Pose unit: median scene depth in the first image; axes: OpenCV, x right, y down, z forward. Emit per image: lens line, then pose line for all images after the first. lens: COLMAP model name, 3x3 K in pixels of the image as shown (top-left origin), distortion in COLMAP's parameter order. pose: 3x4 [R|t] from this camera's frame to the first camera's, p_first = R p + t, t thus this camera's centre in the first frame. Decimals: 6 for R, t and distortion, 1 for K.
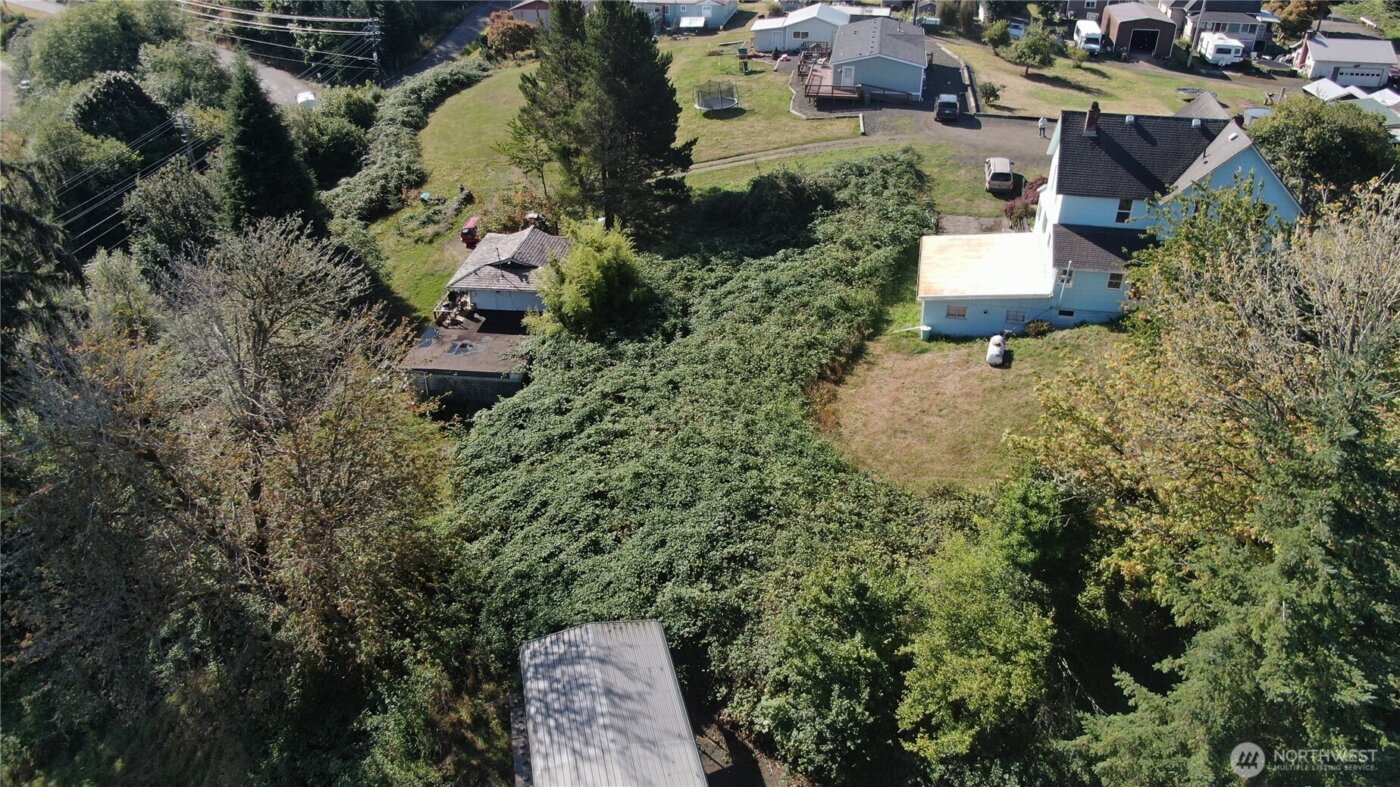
lens RADIAL K [[984.6, 0, 700.0], [0, 984.6, 393.5], [0, 0, 1]] dist [-0.009565, -0.000969]
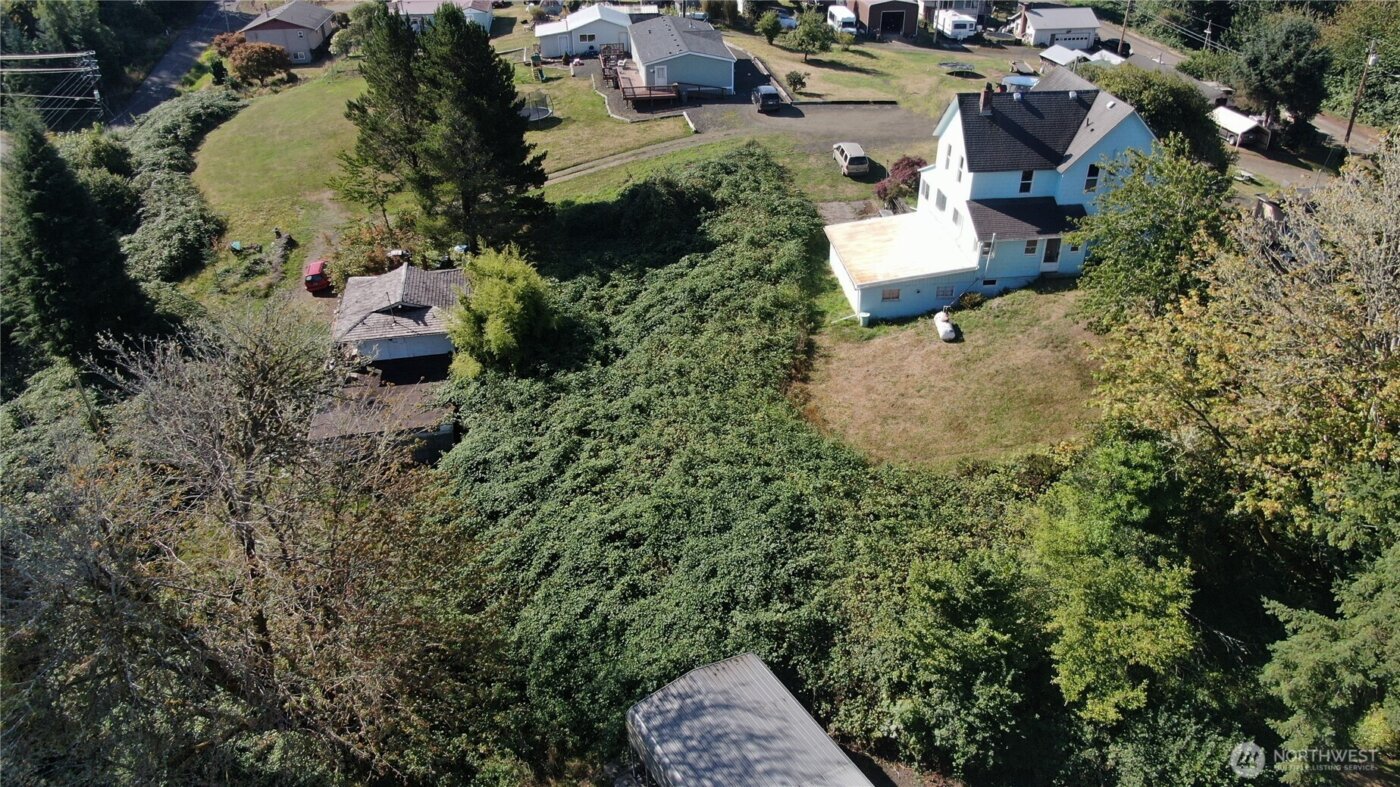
lens RADIAL K [[984.6, 0, 700.0], [0, 984.6, 393.5], [0, 0, 1]] dist [-0.009565, -0.000969]
pose [[0.953737, -0.158469, 0.255488, -0.183138], [0.158020, 0.987181, 0.022419, -0.030671], [-0.255765, 0.018990, 0.966552, 0.044616]]
